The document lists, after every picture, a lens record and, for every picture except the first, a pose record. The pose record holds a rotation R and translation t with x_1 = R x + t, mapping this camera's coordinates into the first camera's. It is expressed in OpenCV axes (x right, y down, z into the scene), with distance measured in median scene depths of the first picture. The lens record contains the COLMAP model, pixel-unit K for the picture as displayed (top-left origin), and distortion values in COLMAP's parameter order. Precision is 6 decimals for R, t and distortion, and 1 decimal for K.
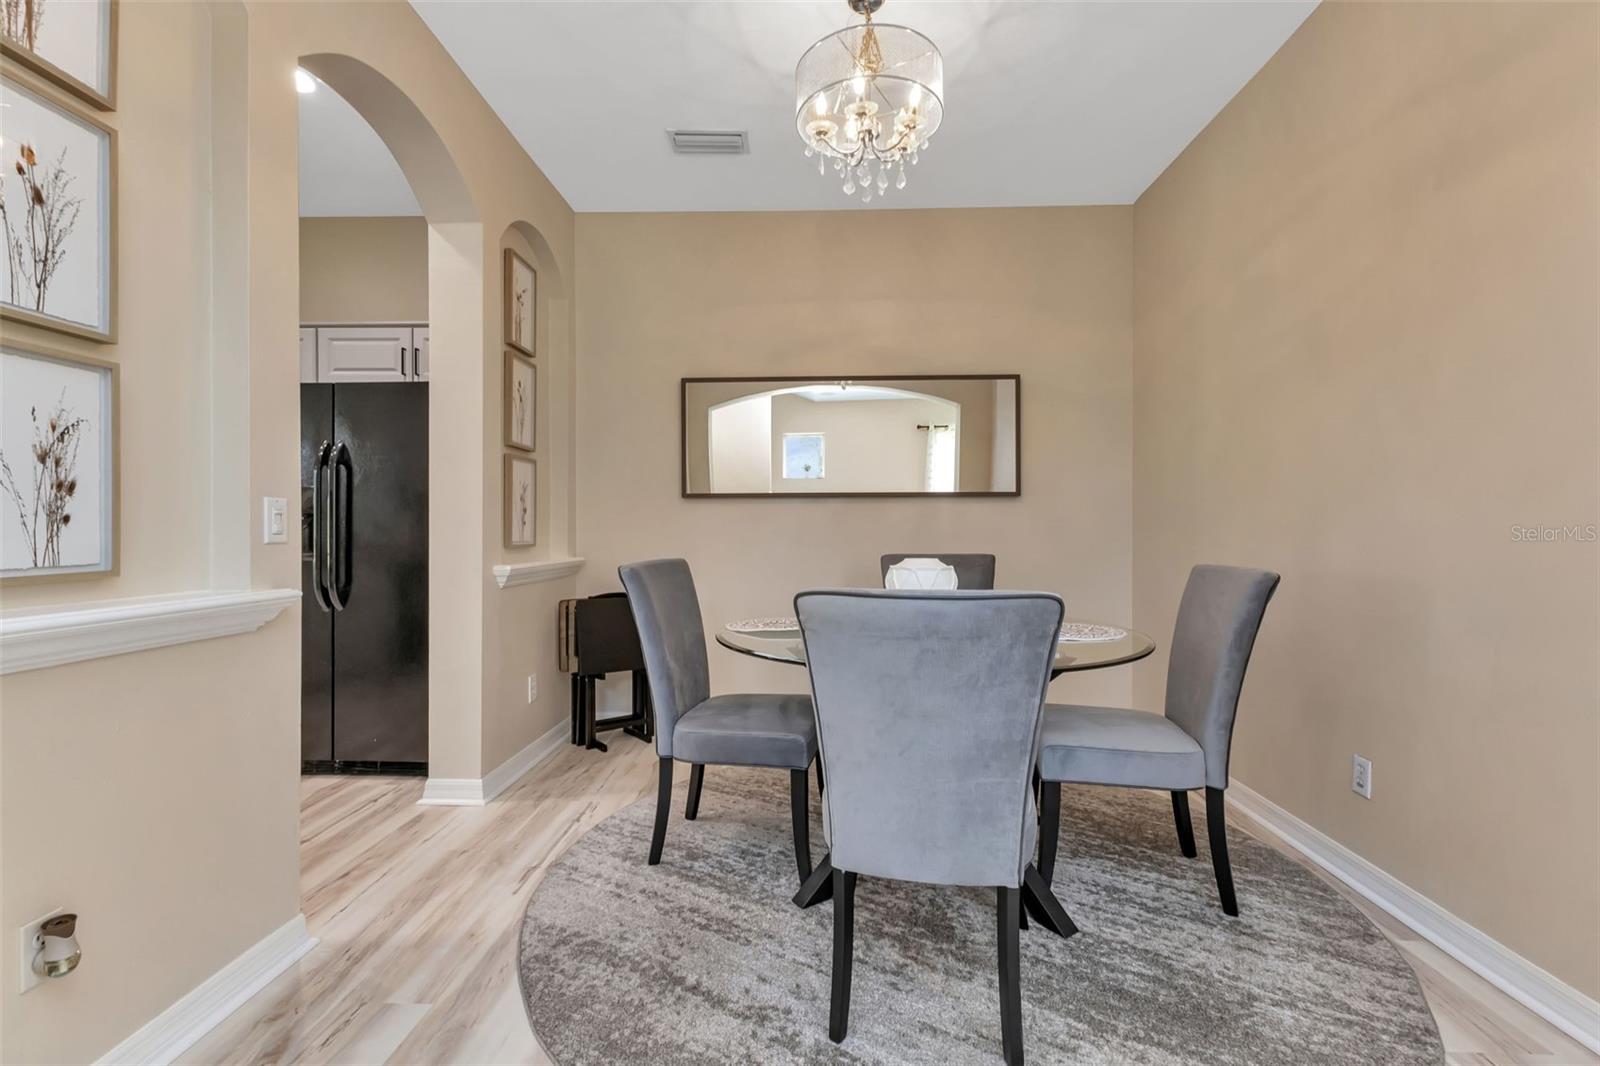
lens RADIAL K [[712.5, 0, 805.7], [0, 712.5, 530.2], [0, 0, 1]] dist [0.004731, 0.000934]
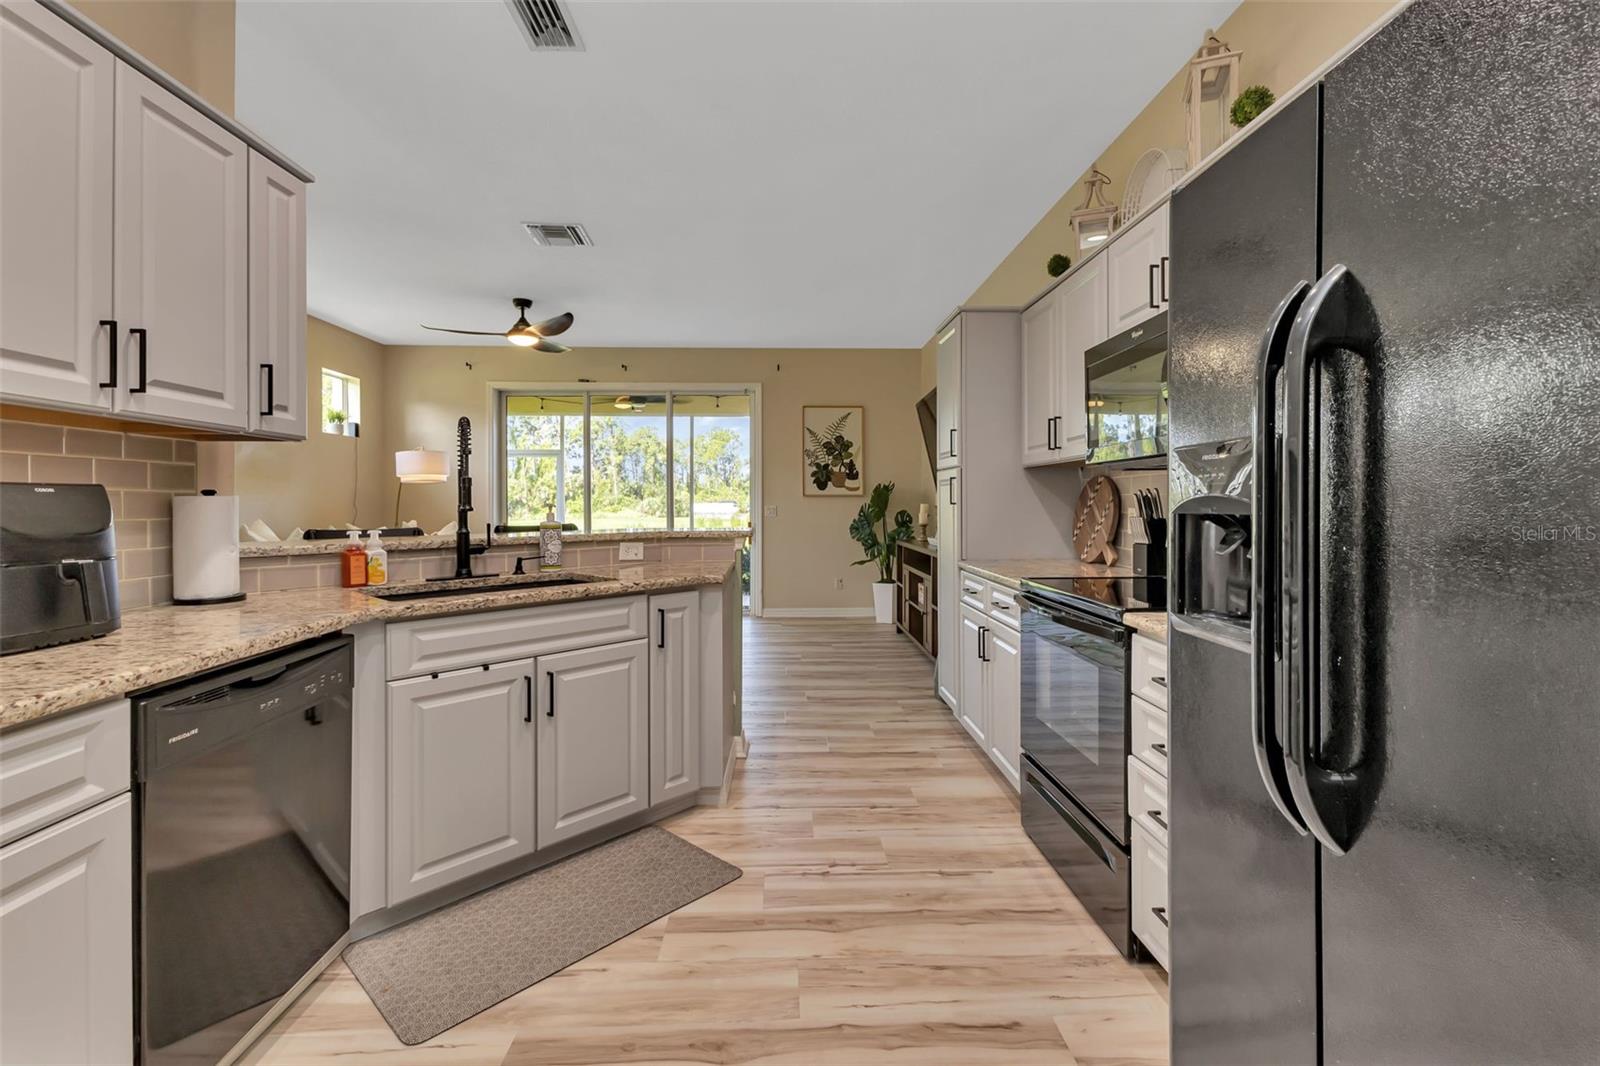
lens RADIAL K [[721.6, 0, 810.2], [0, 721.6, 506.4], [0, 0, 1]] dist [0.001577, 0.000483]
pose [[0.074141, 0.001537, -0.997247, -0.573129], [0.001604, 0.999997, 0.001661, -0.045892], [0.997246, -0.001723, 0.074139, 1.197209]]
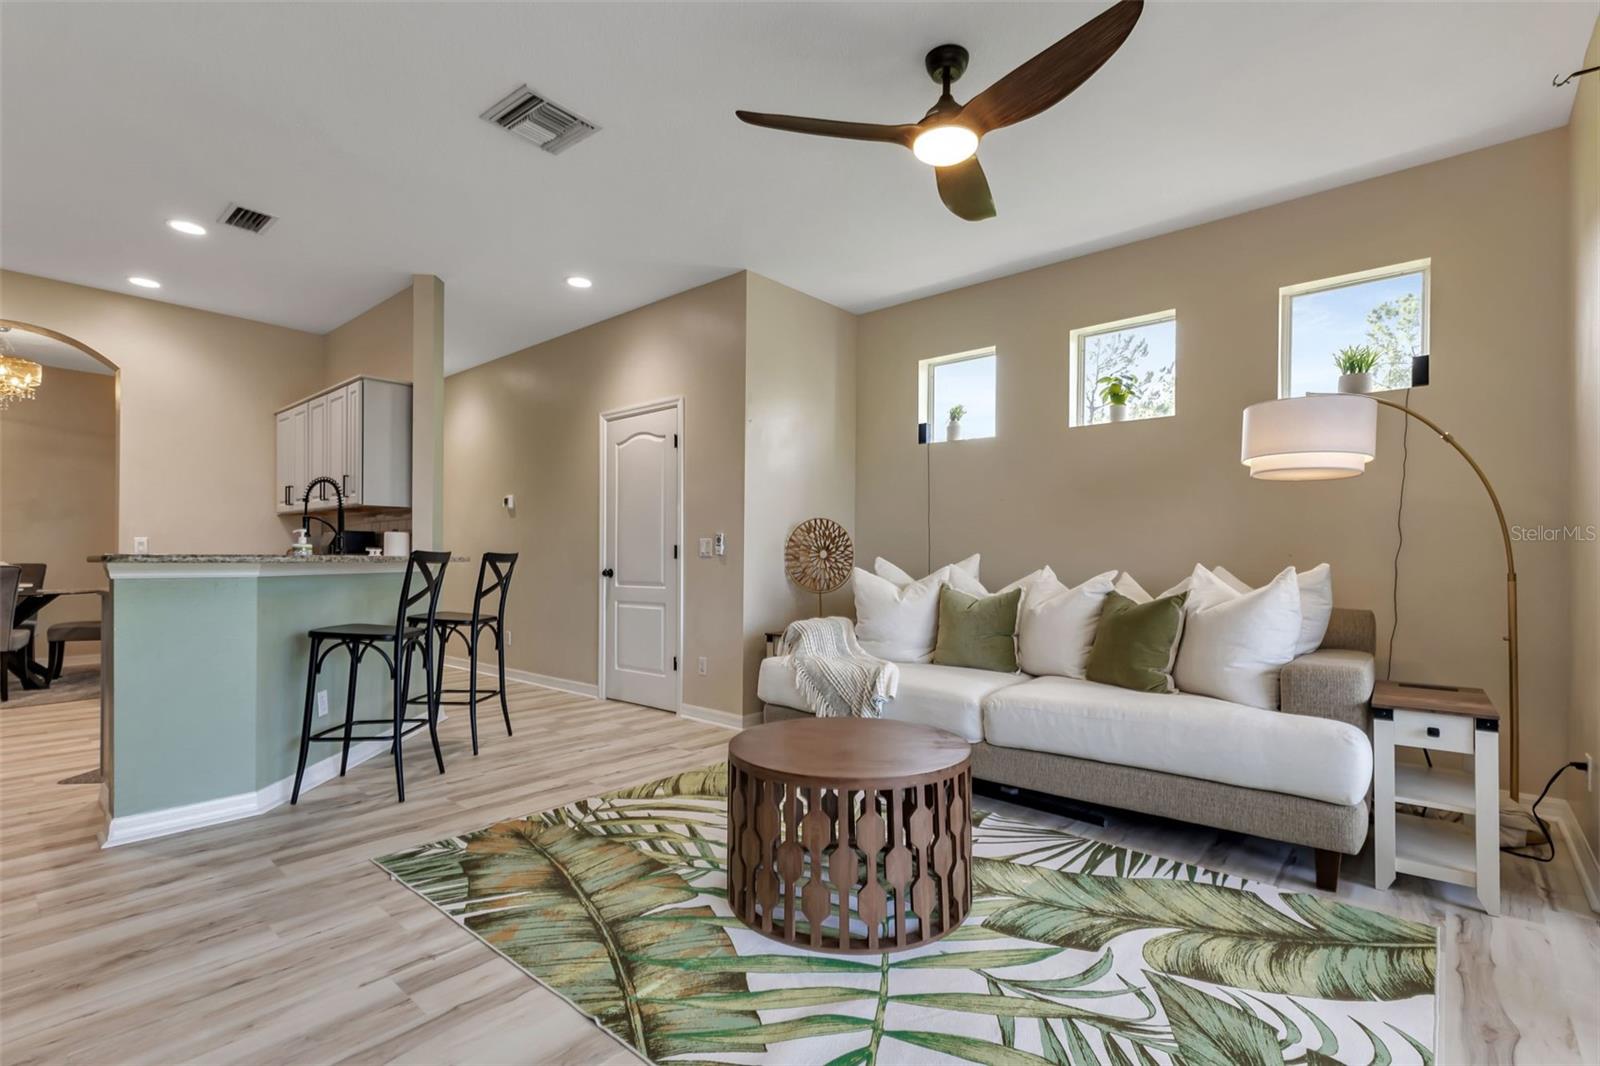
lens RADIAL K [[725.1, 0, 815.1], [0, 725.1, 551.8], [0, 0, 1]] dist [0.002492, -0.000431]
pose [[-0.784341, 0.001918, 0.620327, -4.105374], [-0.001797, 0.999984, -0.005363, 0.007099], [-0.620328, -0.005321, -0.784325, 1.399740]]
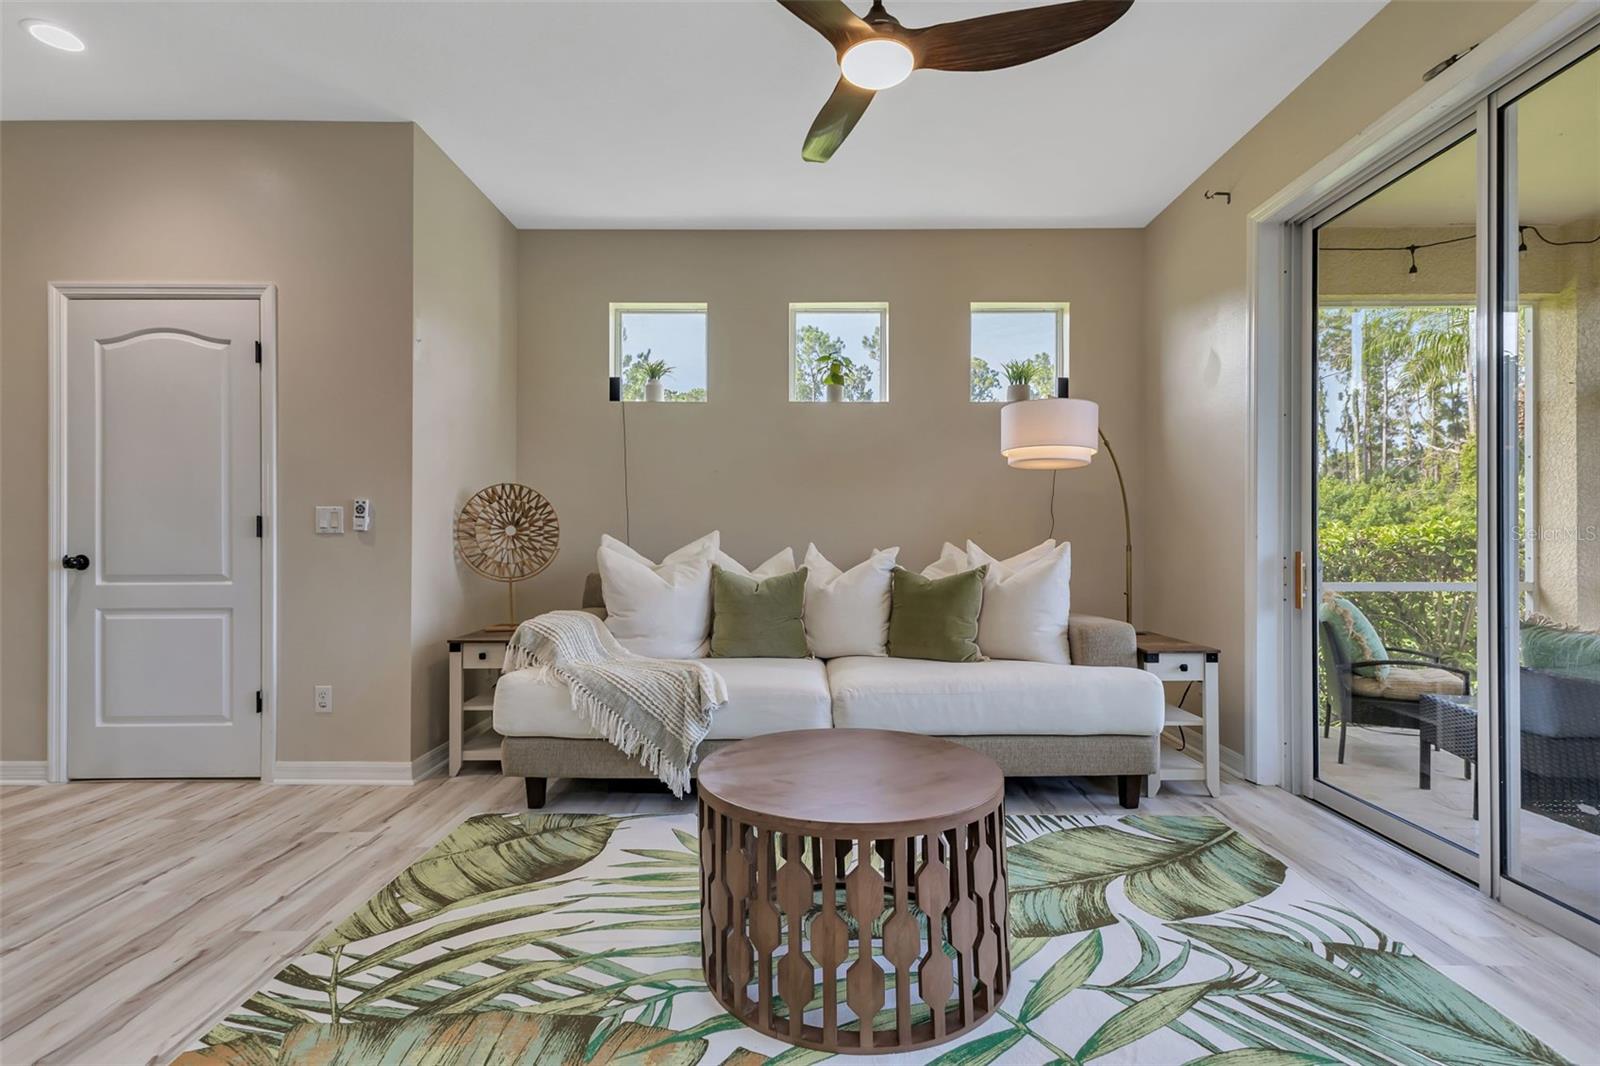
lens RADIAL K [[738.4, 0, 800.0], [0, 738.4, 533.0], [0, 0, 1]] dist [0.005859, 0.000520]
pose [[-0.999666, -0.001473, -0.025816, -3.351851], [-0.001427, 0.999997, -0.001785, 0.010409], [0.025819, -0.001748, -0.999665, 1.396078]]
